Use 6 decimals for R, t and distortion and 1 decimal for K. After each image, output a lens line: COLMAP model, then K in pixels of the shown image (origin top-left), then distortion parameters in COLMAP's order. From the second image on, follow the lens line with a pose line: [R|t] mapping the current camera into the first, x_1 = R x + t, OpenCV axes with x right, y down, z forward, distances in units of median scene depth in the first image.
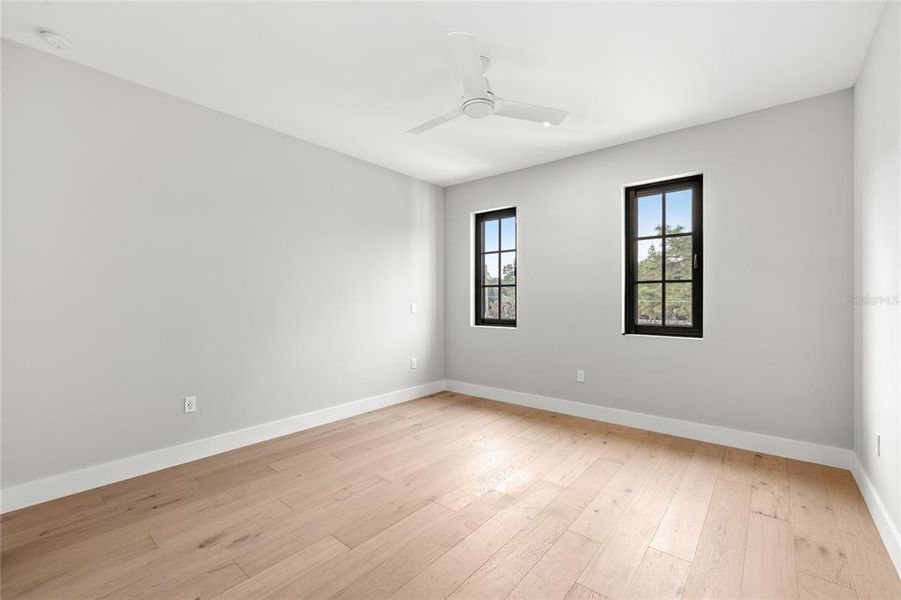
lens RADIAL K [[382.6, 0, 450.5], [0, 382.6, 300.0], [0, 0, 1]] dist [0.000407, 0.000077]
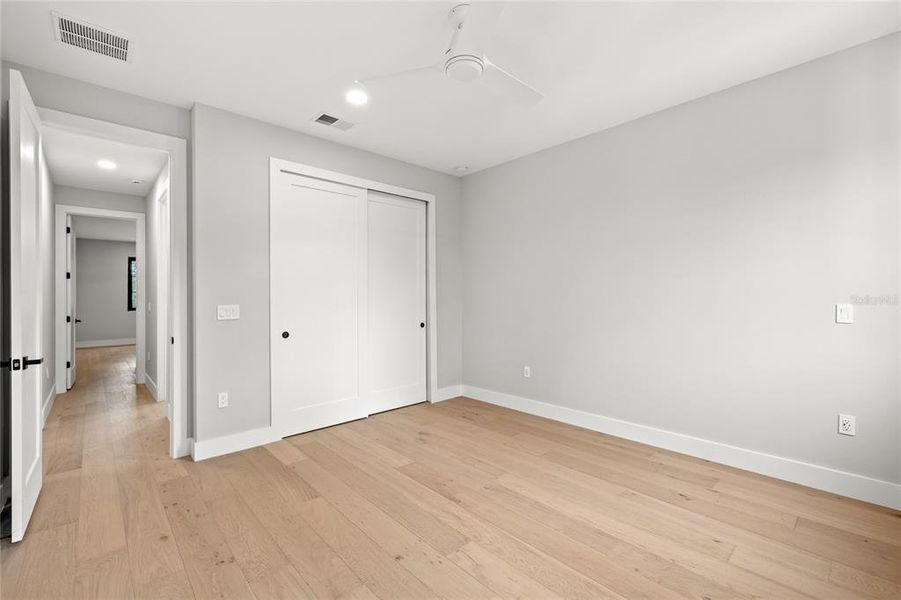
lens RADIAL K [[384.3, 0, 447.0], [0, 384.3, 293.2], [0, 0, 1]] dist [0.001871, 0.000247]
pose [[-0.129560, -0.007167, -0.991546, 0.683986], [0.006844, 0.999944, -0.008122, -0.007669], [0.991548, -0.007838, -0.129503, 0.800816]]
